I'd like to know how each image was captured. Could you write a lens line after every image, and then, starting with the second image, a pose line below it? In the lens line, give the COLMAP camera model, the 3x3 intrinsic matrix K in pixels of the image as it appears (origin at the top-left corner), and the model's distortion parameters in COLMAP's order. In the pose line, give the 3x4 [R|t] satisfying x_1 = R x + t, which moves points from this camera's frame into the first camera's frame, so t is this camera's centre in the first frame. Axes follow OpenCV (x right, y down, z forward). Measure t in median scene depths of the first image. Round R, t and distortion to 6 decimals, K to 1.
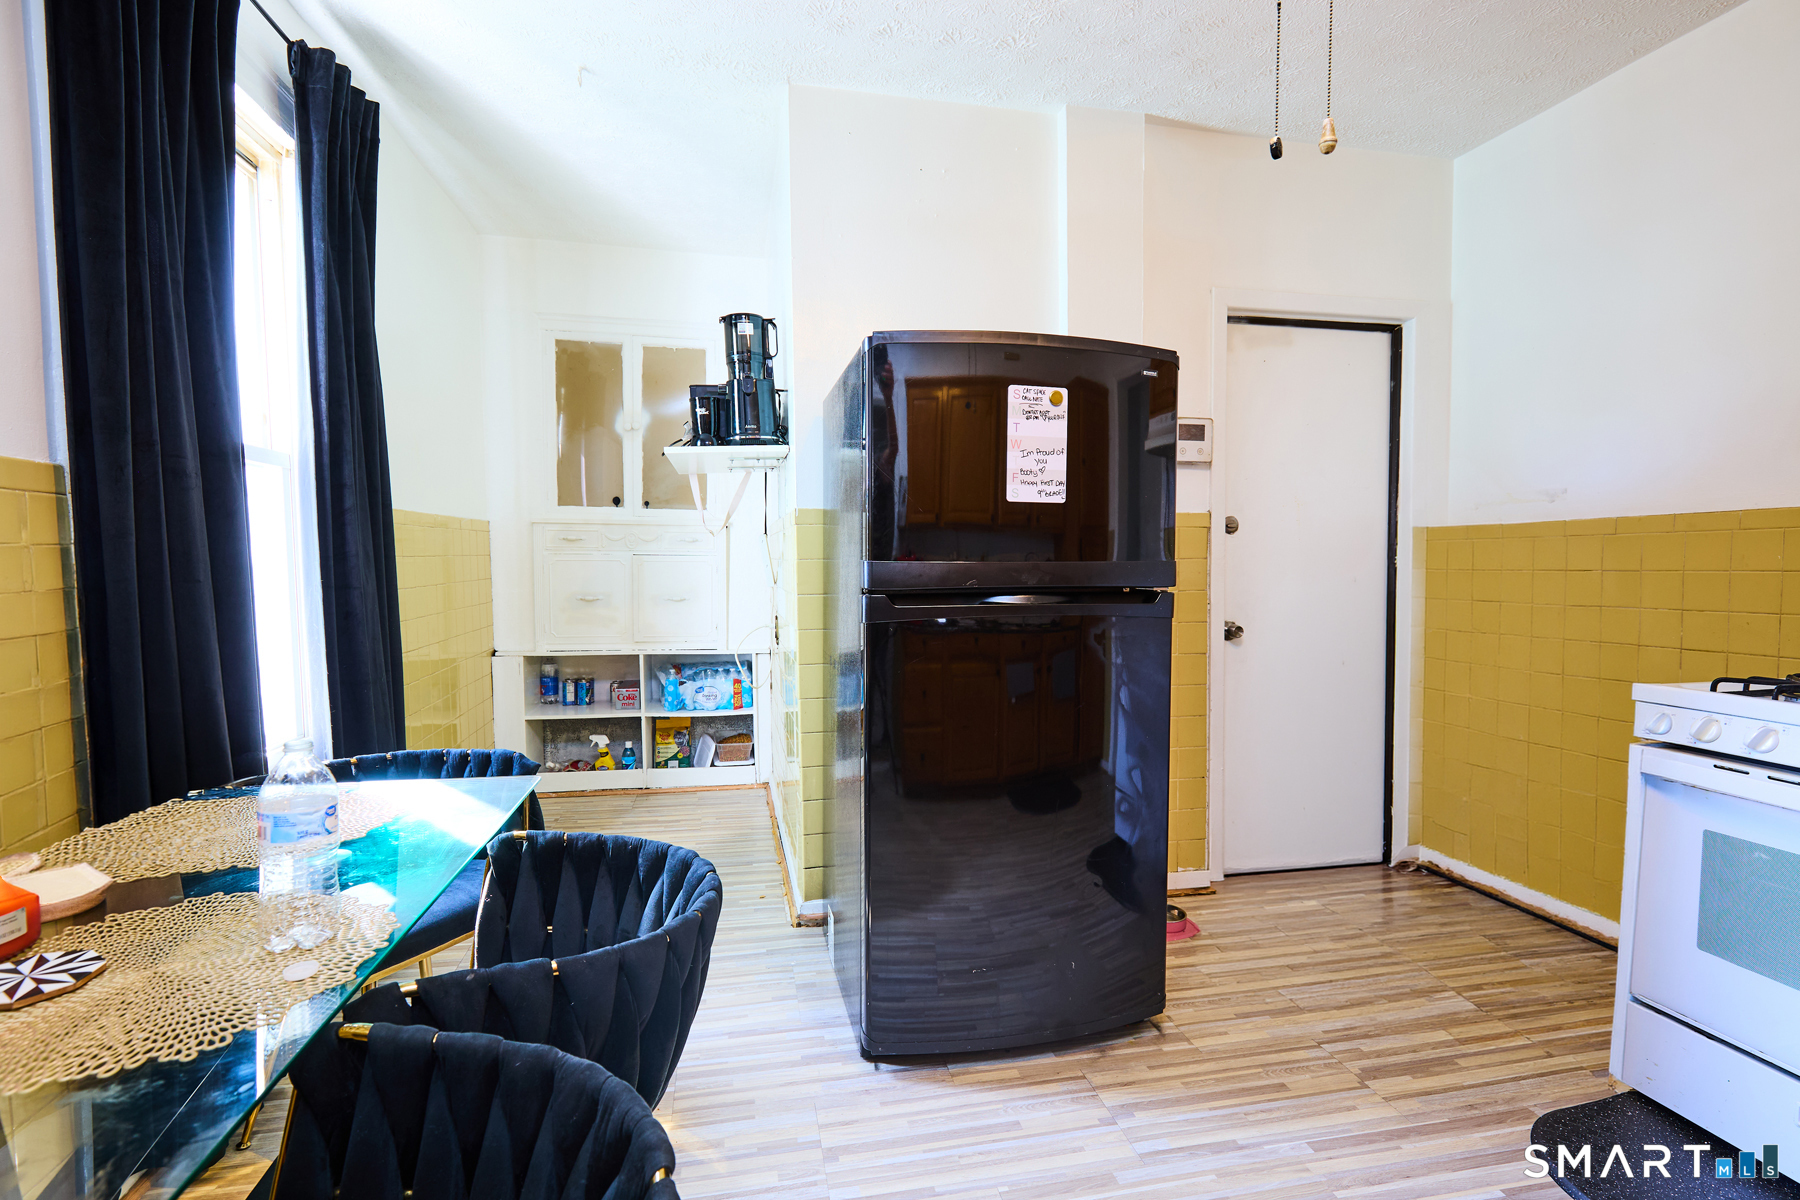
lens RADIAL K [[825.5, 0, 899.2], [0, 825.5, 600.8], [0, 0, 1]] dist [0.003614, -0.001822]
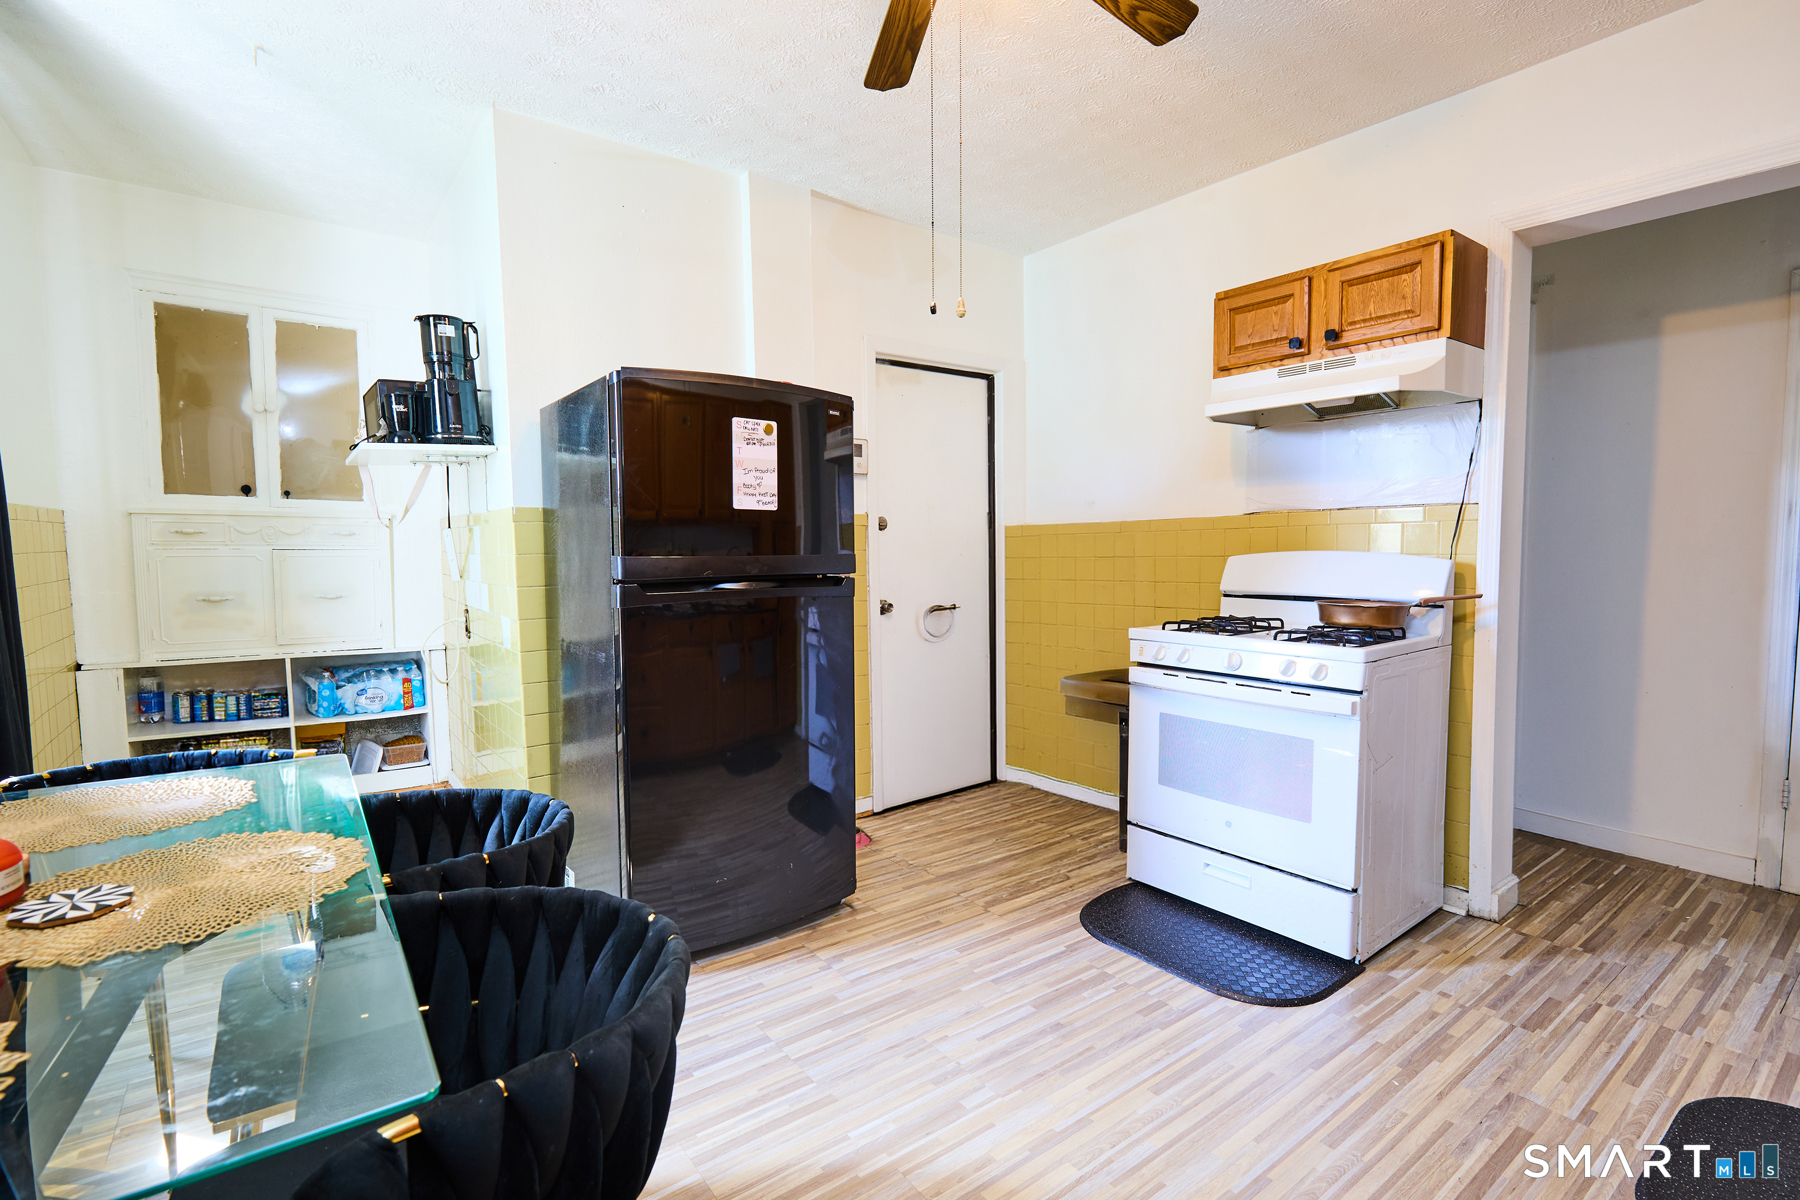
lens RADIAL K [[825.5, 0, 899.1], [0, 825.5, 601.3], [0, 0, 1]] dist [0.003614, -0.001822]
pose [[0.908540, -0.033365, 0.416465, -0.127233], [0.027244, 0.999416, 0.020634, 0.002189], [-0.416910, -0.007400, 0.908918, -0.194534]]
